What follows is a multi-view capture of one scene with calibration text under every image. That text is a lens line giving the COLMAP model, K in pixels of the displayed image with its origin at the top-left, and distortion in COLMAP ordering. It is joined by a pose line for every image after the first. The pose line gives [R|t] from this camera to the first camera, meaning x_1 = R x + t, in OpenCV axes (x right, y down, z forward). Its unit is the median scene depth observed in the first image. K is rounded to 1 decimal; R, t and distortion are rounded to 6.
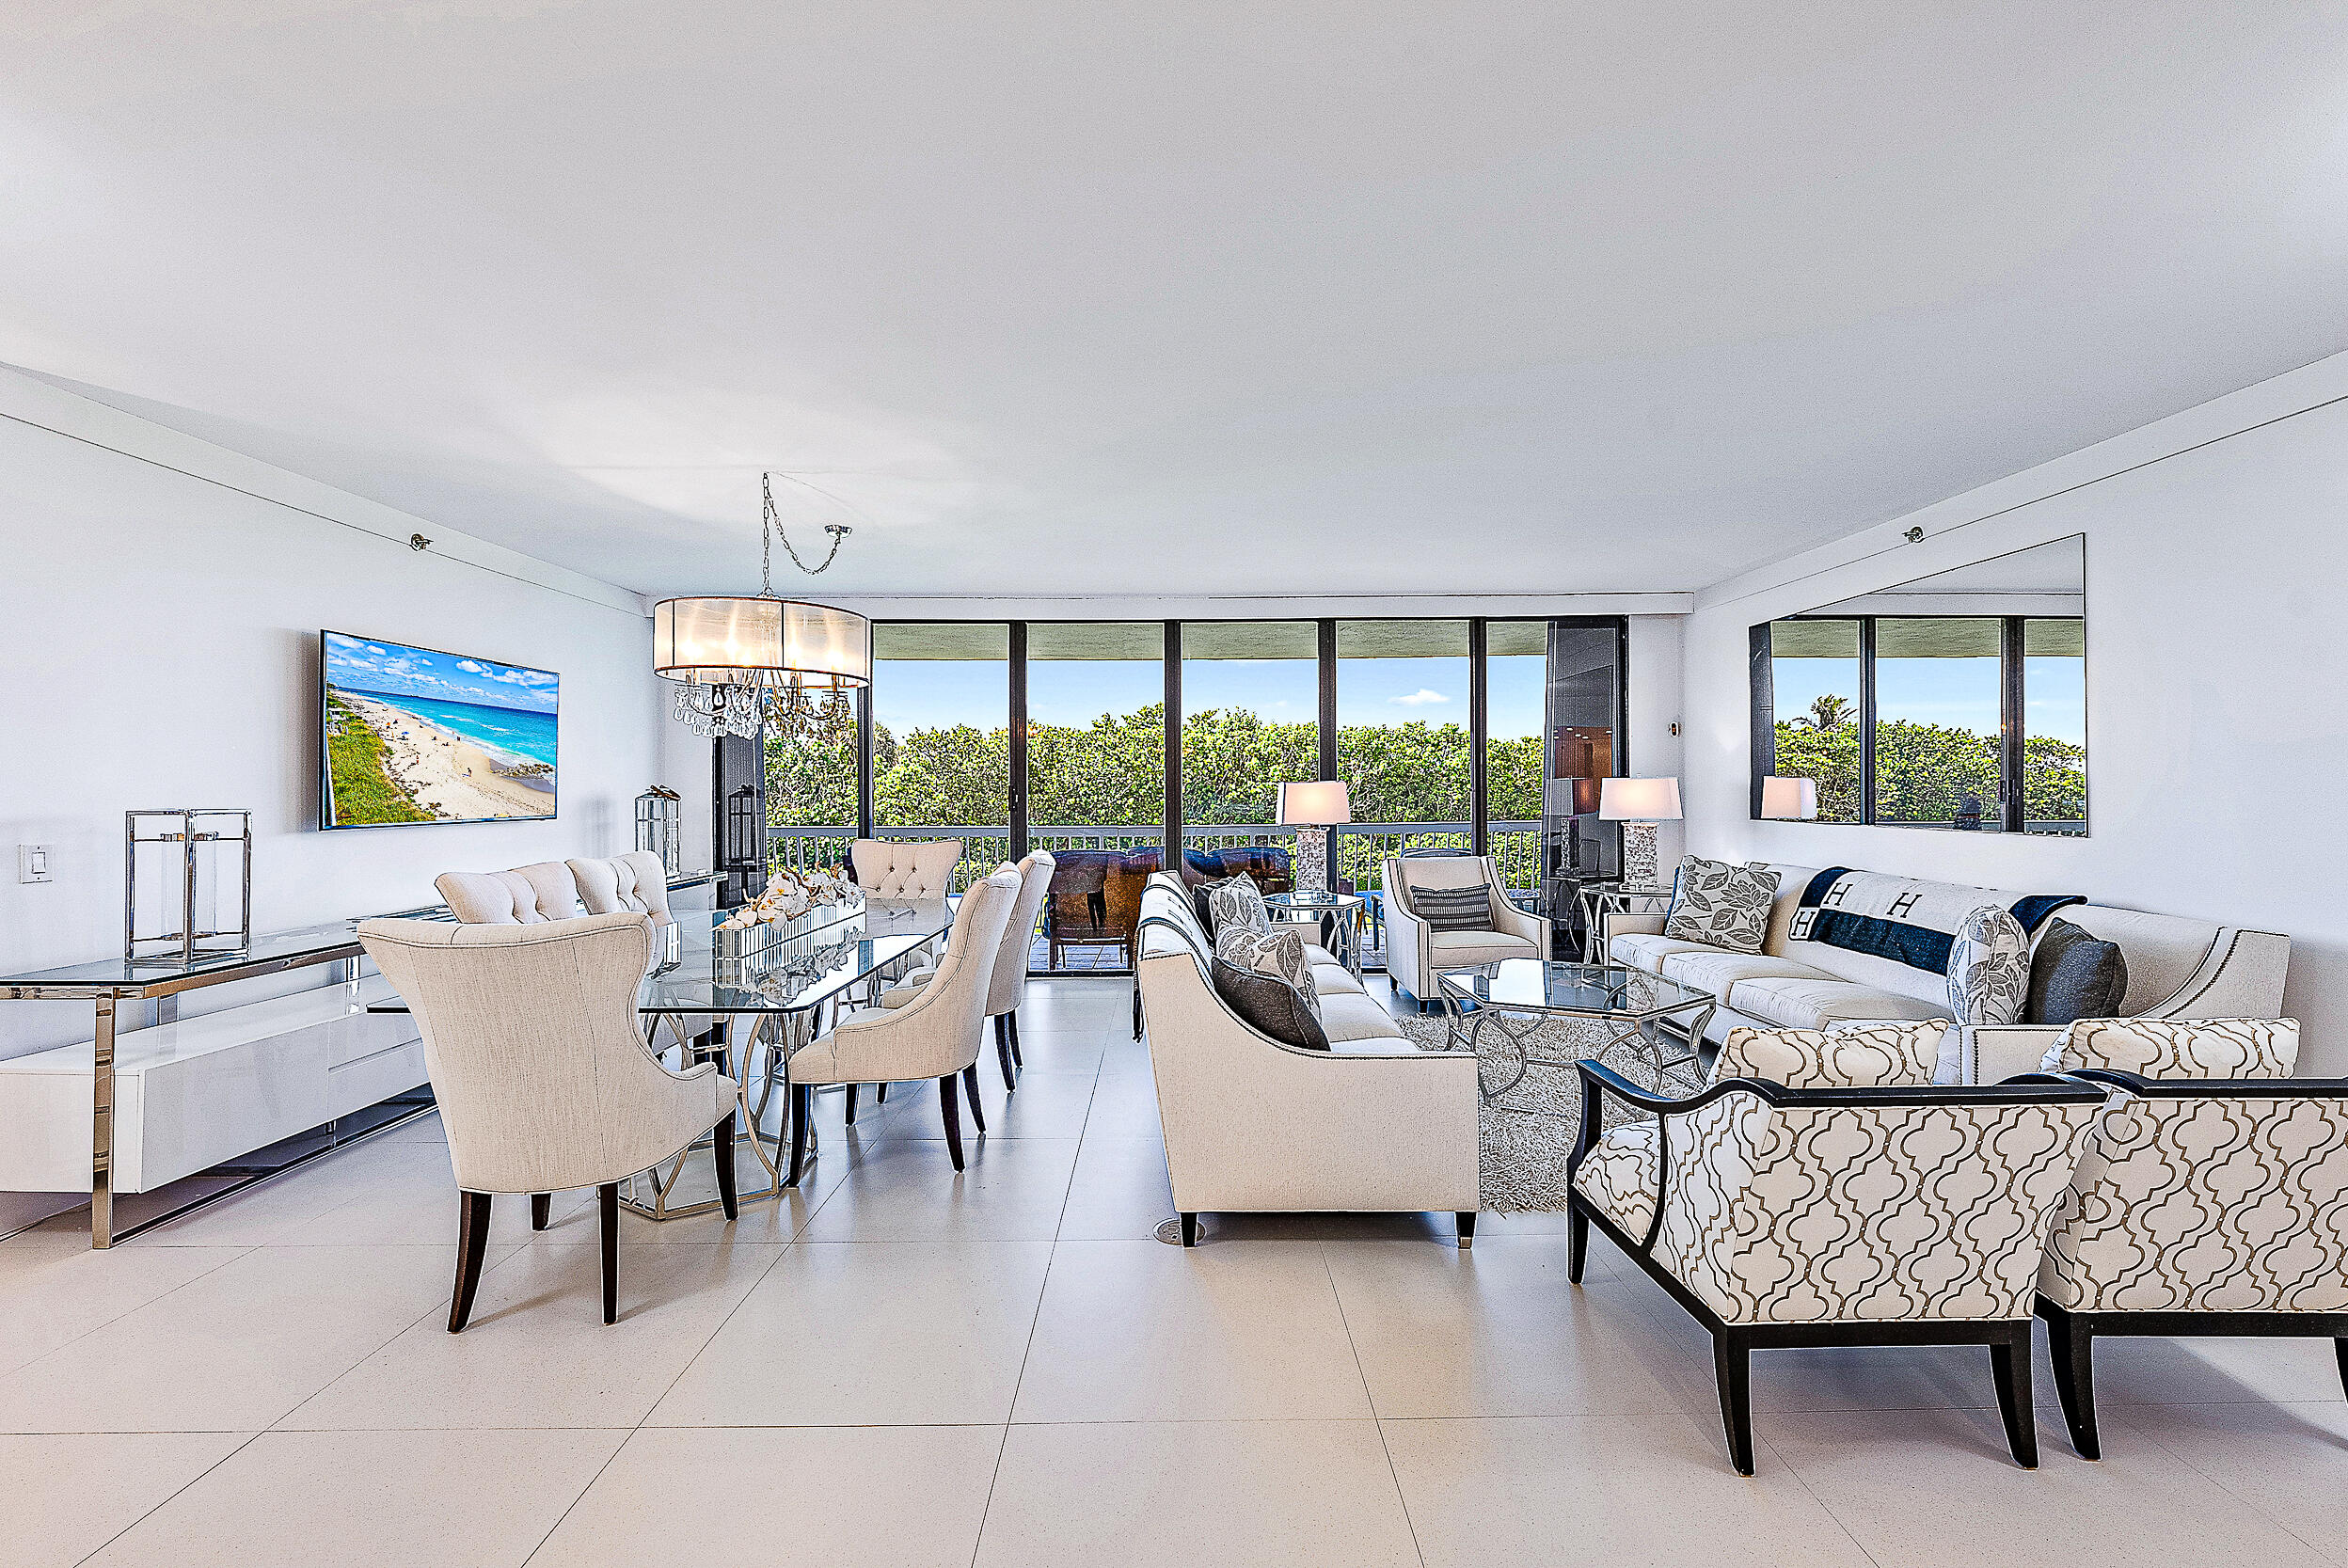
lens RADIAL K [[917.2, 0, 1179.5], [0, 917.2, 780.5], [0, 0, 1]] dist [-0.001073, 0.000121]
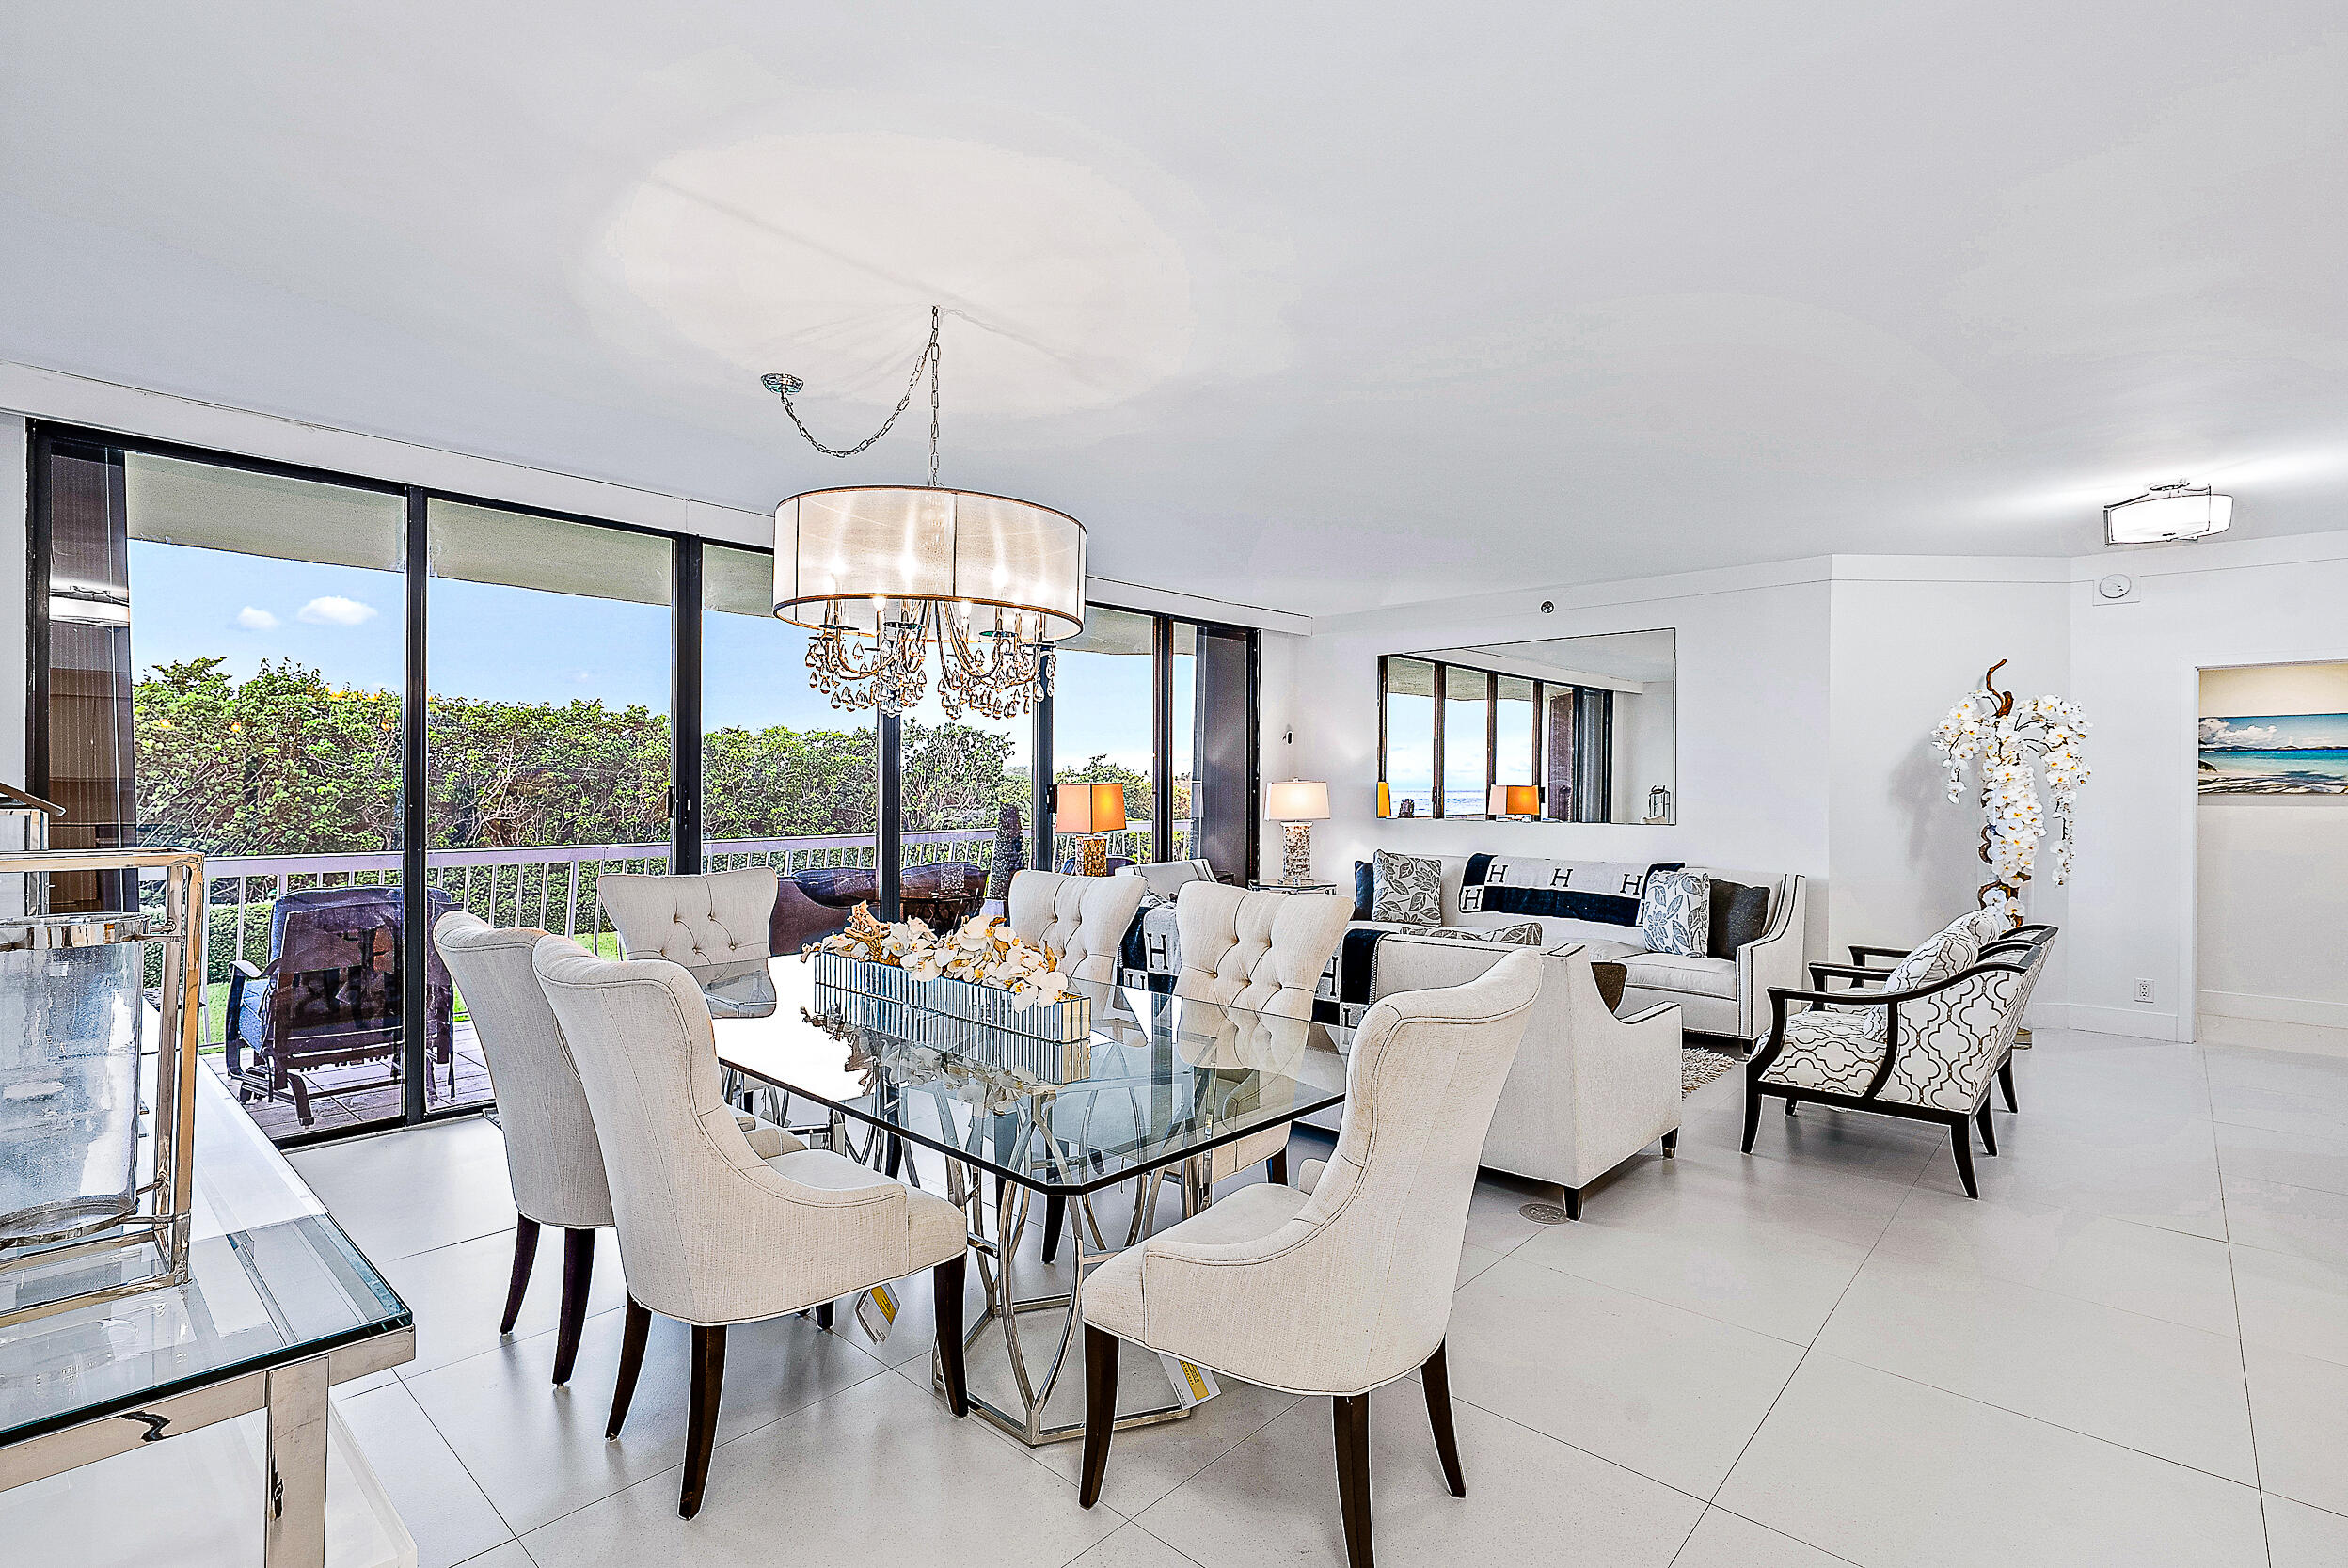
lens RADIAL K [[1106.6, 0, 1166.3], [0, 1106.6, 785.9], [0, 0, 1]] dist [-0.001555, -0.000347]
pose [[0.680430, 0.007248, 0.732777, -0.685573], [-0.011636, 0.999932, 0.000914, 0.003182], [-0.732721, -0.009148, 0.680468, 0.254565]]
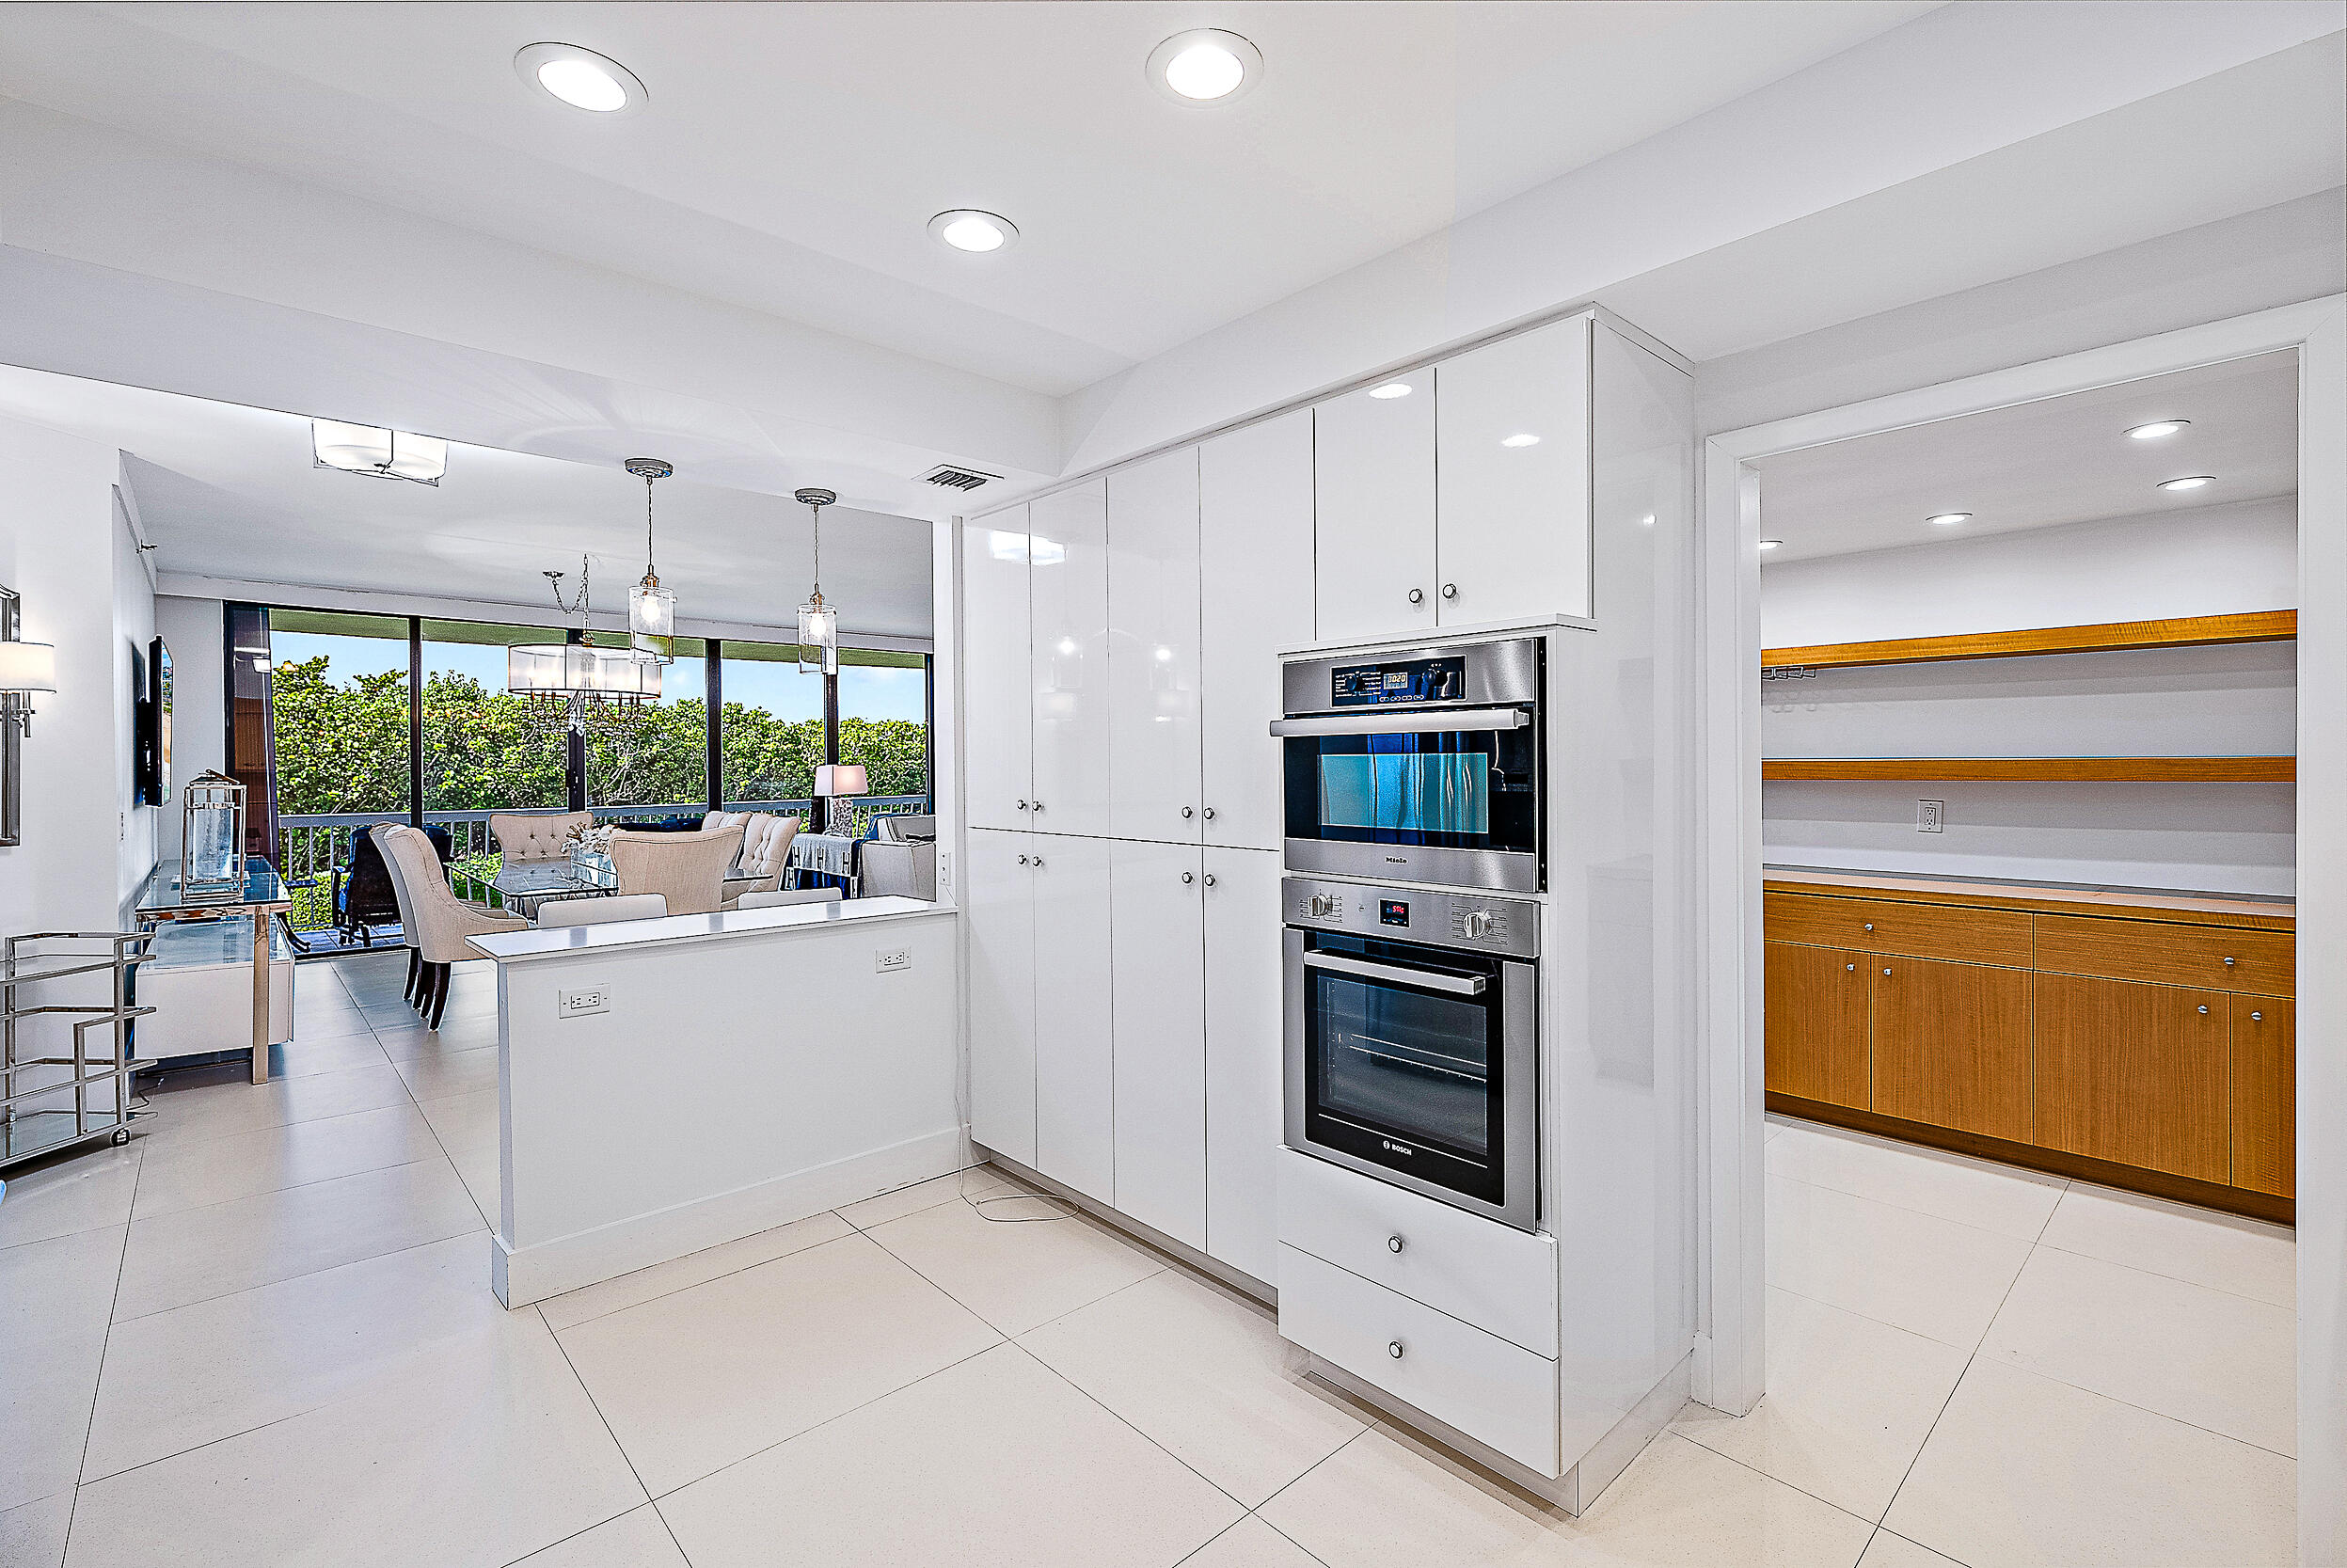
lens RADIAL K [[1068.4, 0, 1176.8], [0, 1068.4, 762.5], [0, 0, 1]] dist [0.001851, 0.000084]
pose [[0.746930, -0.000823, 0.664902, -0.665850], [0.002590, 0.999995, -0.001672, 0.004555], [-0.664897, 0.002970, 0.746929, -0.694877]]
